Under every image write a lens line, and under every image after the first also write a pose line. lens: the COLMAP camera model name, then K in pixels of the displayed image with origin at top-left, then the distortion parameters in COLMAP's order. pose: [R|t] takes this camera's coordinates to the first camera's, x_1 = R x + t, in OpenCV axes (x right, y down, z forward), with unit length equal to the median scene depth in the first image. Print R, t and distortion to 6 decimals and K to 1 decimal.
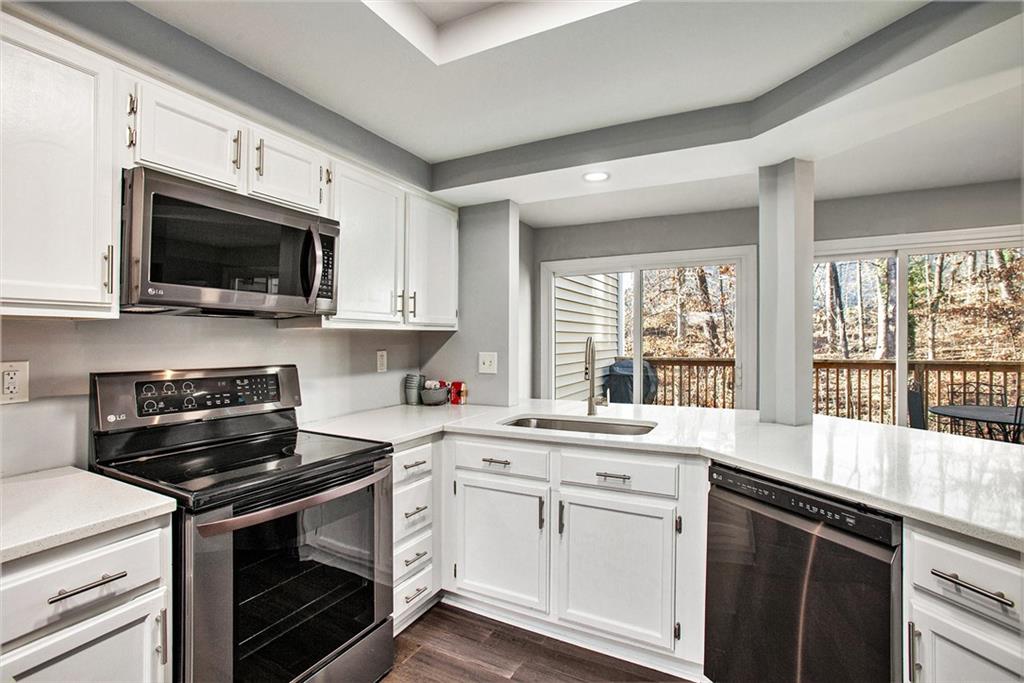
lens RADIAL K [[481.5, 0, 514.1], [0, 481.5, 337.4], [0, 0, 1]] dist [-0.038551, 0.000322]
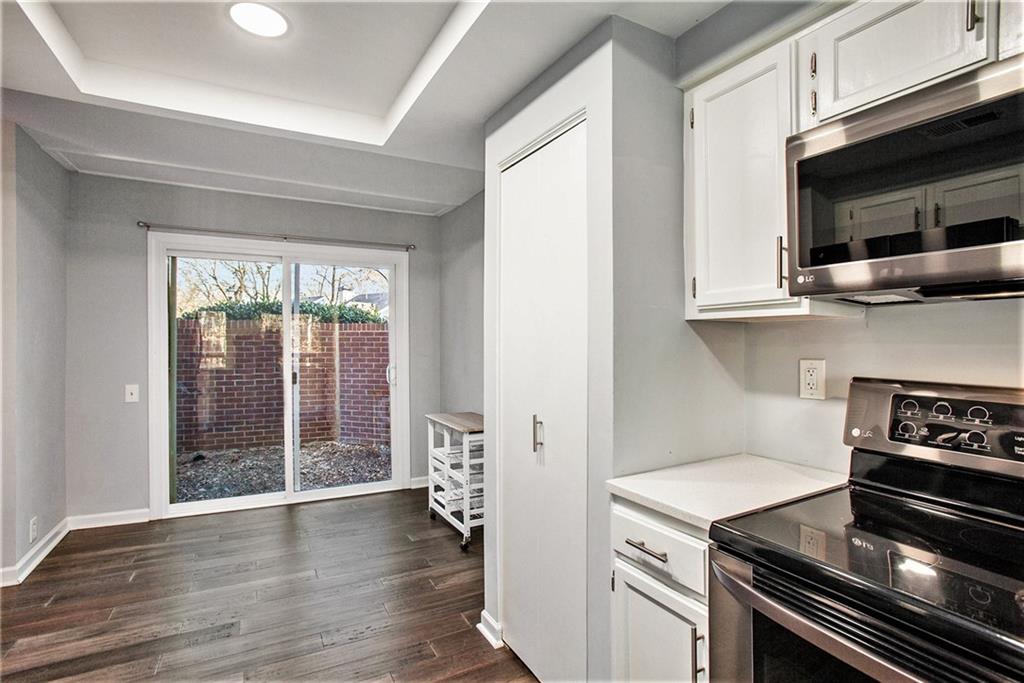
lens RADIAL K [[481.5, 0, 514.1], [0, 481.5, 337.4], [0, 0, 1]] dist [-0.038551, 0.000322]
pose [[-0.554349, 0.003953, -0.832275, 0.185685], [0.009696, 0.999952, -0.001709, -0.002622], [0.832228, -0.009018, -0.554361, 0.947710]]
